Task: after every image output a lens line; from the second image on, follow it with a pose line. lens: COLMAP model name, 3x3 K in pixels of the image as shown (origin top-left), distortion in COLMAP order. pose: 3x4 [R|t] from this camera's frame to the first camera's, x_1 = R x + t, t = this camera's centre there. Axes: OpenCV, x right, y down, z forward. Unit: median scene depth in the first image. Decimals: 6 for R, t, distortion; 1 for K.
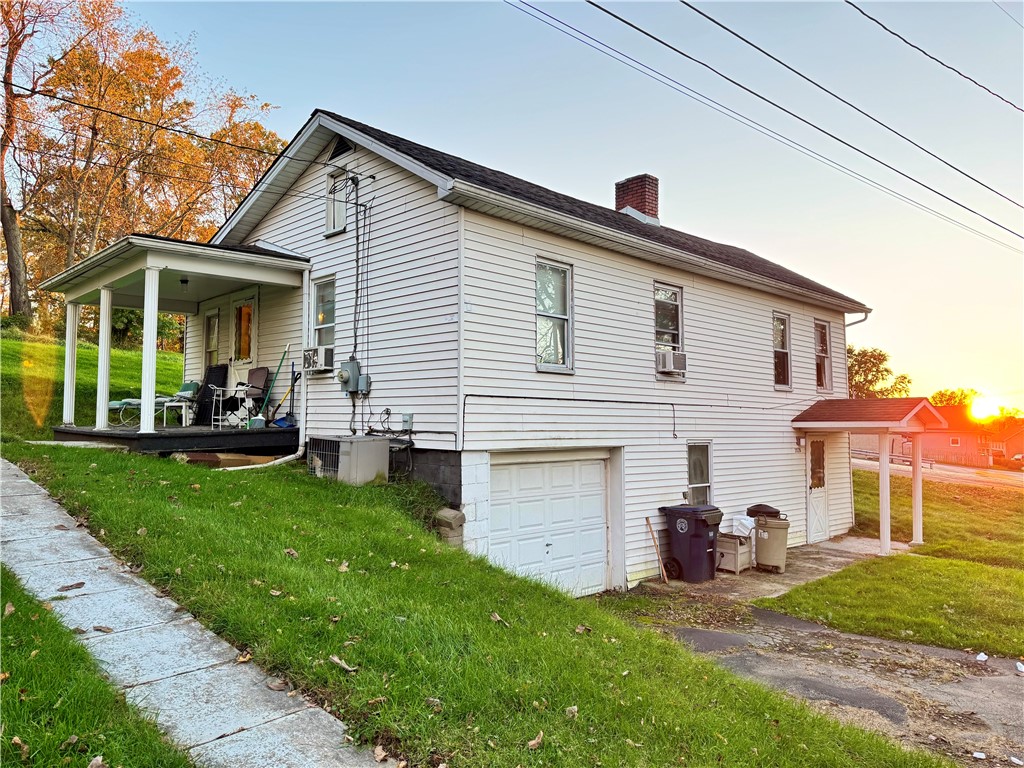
lens RADIAL K [[733.4, 0, 508.2], [0, 733.4, 378.5], [0, 0, 1]] dist [0.018553, -0.008573]
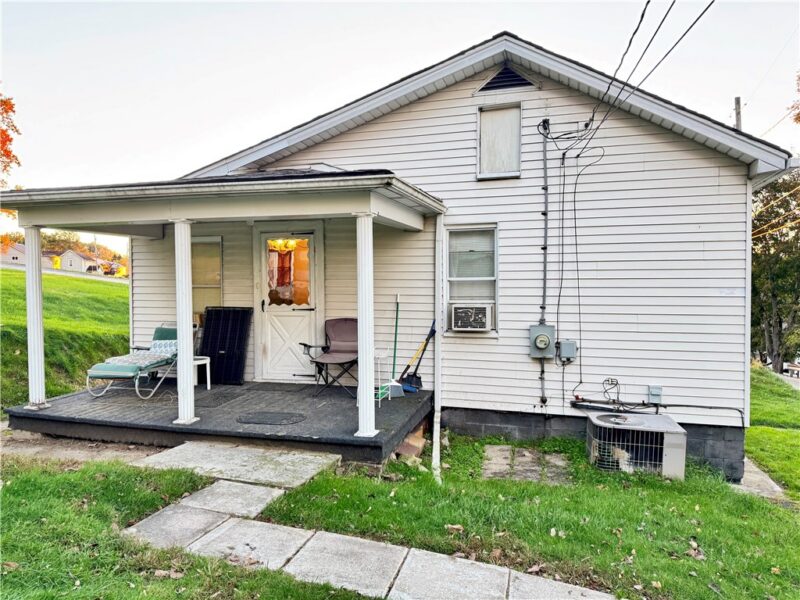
lens RADIAL K [[573.0, 0, 399.8], [0, 573.0, 301.0], [0, 0, 1]] dist [0.018553, -0.008573]
pose [[0.875879, -0.022545, 0.482004, -0.698407], [-0.017393, 0.996784, 0.078229, -0.102938], [-0.482217, -0.076903, 0.872670, 0.452097]]
